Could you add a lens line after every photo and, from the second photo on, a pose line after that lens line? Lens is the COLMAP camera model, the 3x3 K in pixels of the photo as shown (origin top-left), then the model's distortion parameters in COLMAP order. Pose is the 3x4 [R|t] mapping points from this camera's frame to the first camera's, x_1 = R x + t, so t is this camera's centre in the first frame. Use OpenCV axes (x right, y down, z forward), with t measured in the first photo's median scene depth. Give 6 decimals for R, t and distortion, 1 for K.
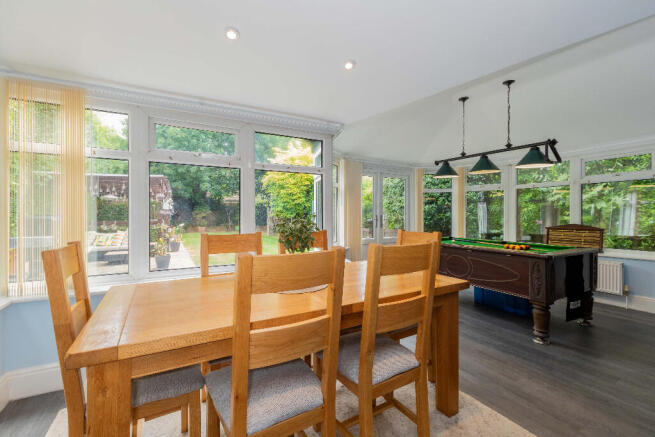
lens RADIAL K [[287.6, 0, 326.6], [0, 287.6, 217.2], [0, 0, 1]] dist [0.001618, -0.000949]
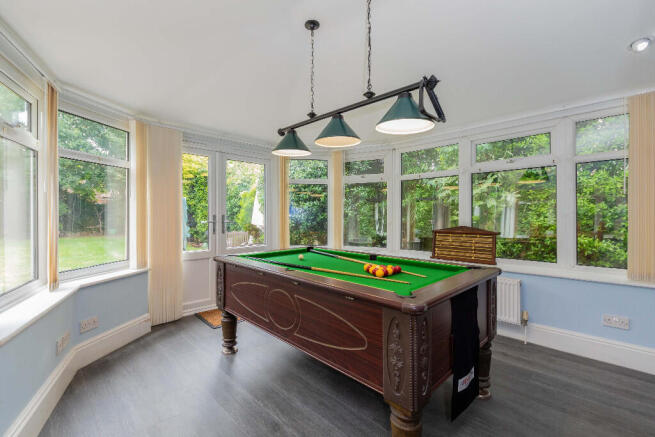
lens RADIAL K [[287.6, 0, 329.7], [0, 287.6, 216.1], [0, 0, 1]] dist [0.001618, -0.000949]
pose [[0.962764, -0.001486, 0.270340, 0.308280], [0.002900, 0.999984, -0.004831, -0.000707], [-0.270328, 0.005435, 0.962753, 0.358728]]
